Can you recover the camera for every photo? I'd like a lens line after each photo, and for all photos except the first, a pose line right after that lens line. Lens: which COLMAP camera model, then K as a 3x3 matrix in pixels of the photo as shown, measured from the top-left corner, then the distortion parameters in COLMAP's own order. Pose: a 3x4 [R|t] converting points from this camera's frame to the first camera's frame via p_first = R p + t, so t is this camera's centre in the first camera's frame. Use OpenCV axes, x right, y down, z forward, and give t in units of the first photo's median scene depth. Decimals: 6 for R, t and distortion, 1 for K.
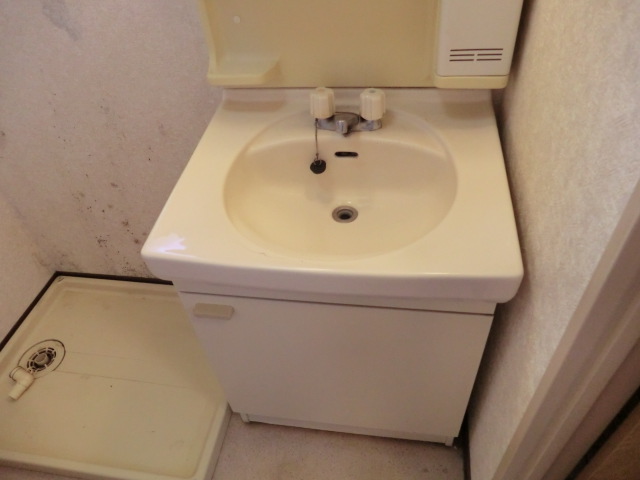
lens RADIAL K [[461.1, 0, 323.8], [0, 461.1, 237.0], [0, 0, 1]] dist [-0.087612, 0.073421]
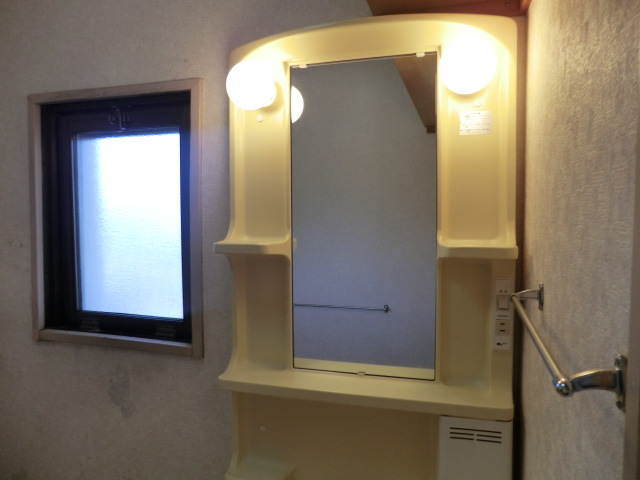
lens RADIAL K [[461.1, 0, 323.8], [0, 461.1, 237.0], [0, 0, 1]] dist [-0.087612, 0.073421]
pose [[0.989603, 0.080115, -0.119448, 0.054157], [-0.138286, 0.758302, -0.637068, -0.126551], [0.039539, 0.646962, 0.761497, -0.165760]]
